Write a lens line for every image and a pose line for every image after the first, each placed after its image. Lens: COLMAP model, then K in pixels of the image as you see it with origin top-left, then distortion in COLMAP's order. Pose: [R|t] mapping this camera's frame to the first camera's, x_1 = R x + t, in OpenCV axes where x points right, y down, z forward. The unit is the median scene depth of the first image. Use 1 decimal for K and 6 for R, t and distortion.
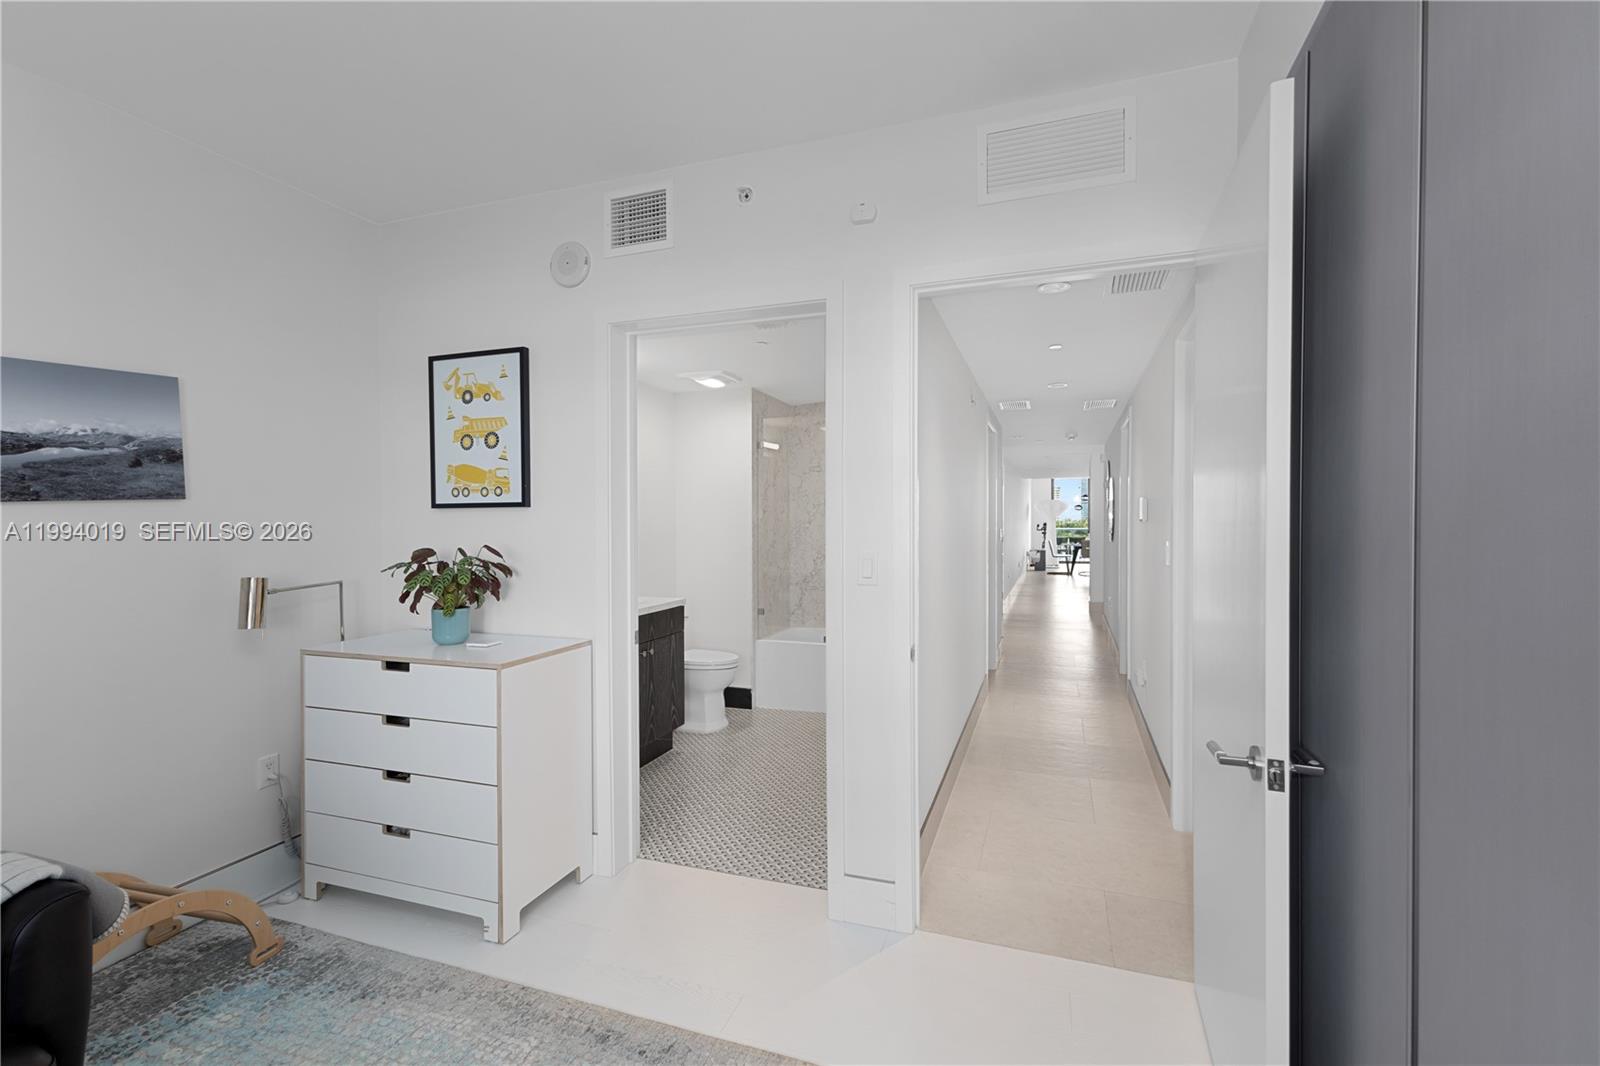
lens RADIAL K [[704.7, 0, 807.6], [0, 704.7, 528.5], [0, 0, 1]] dist [0.000993, 0.000253]
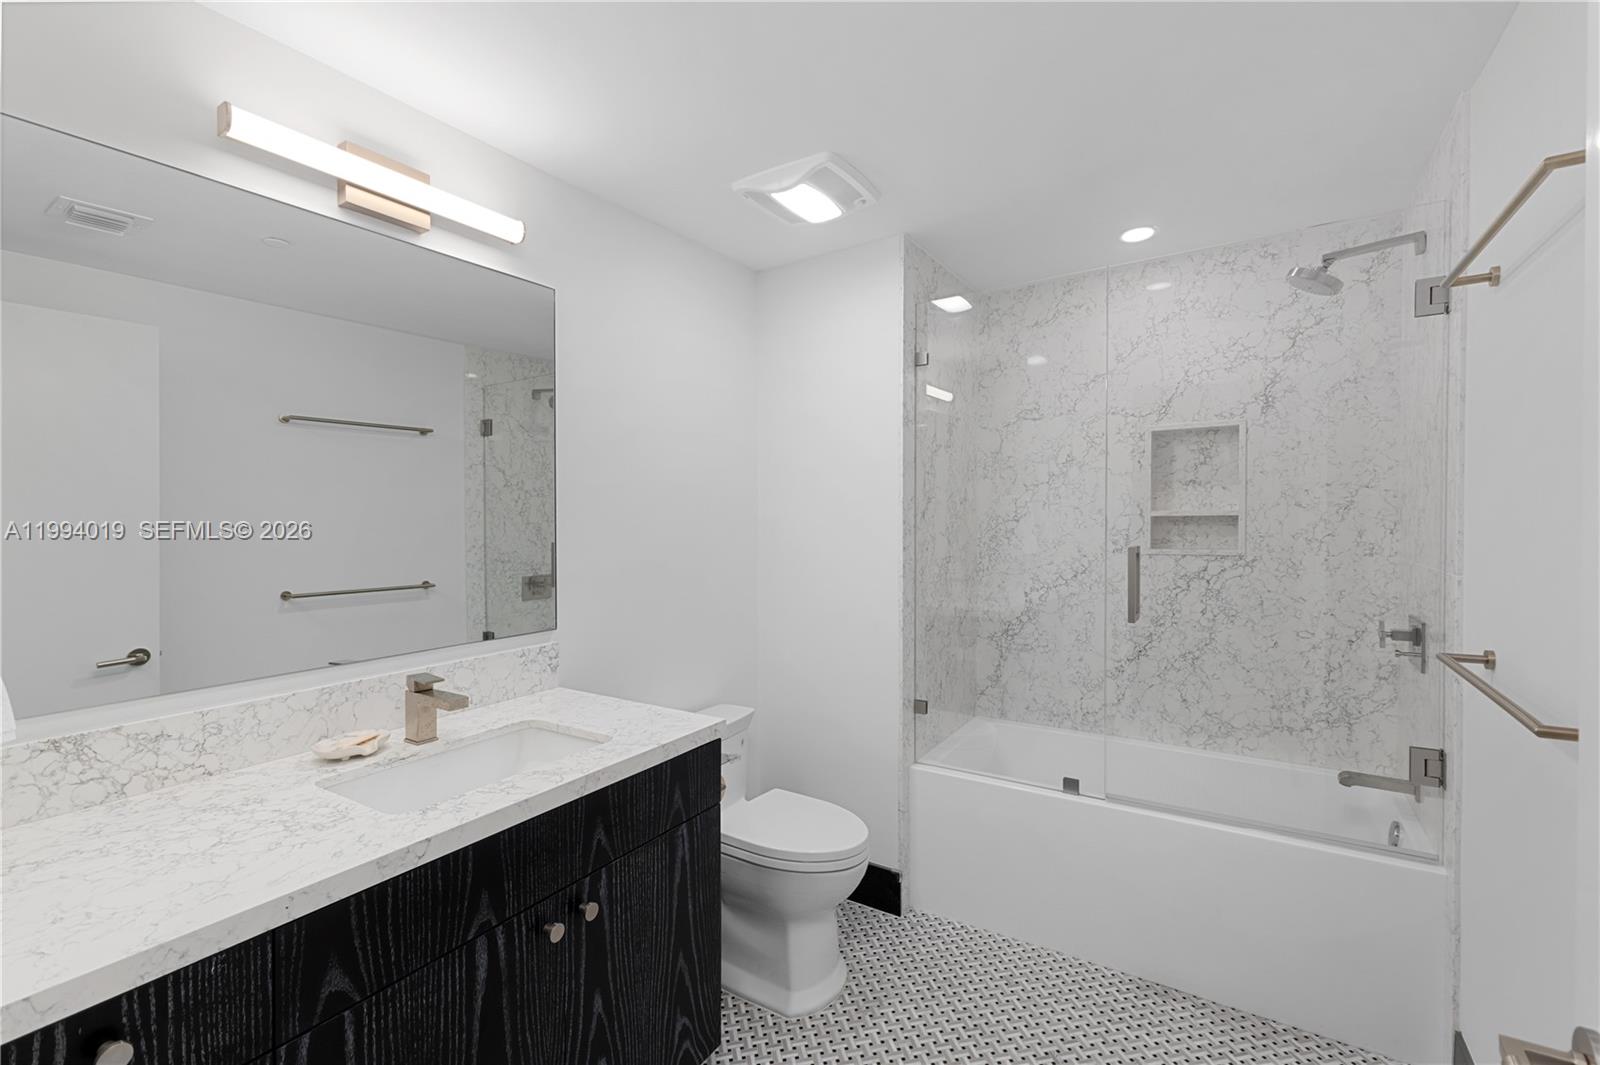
lens RADIAL K [[704.7, 0, 807.6], [0, 704.7, 528.0], [0, 0, 1]] dist [0.000993, 0.000253]
pose [[0.974829, 0.006920, -0.222845, -0.053373], [-0.004949, 0.999944, 0.009400, -0.011517], [0.222897, -0.008061, 0.974809, 0.776415]]
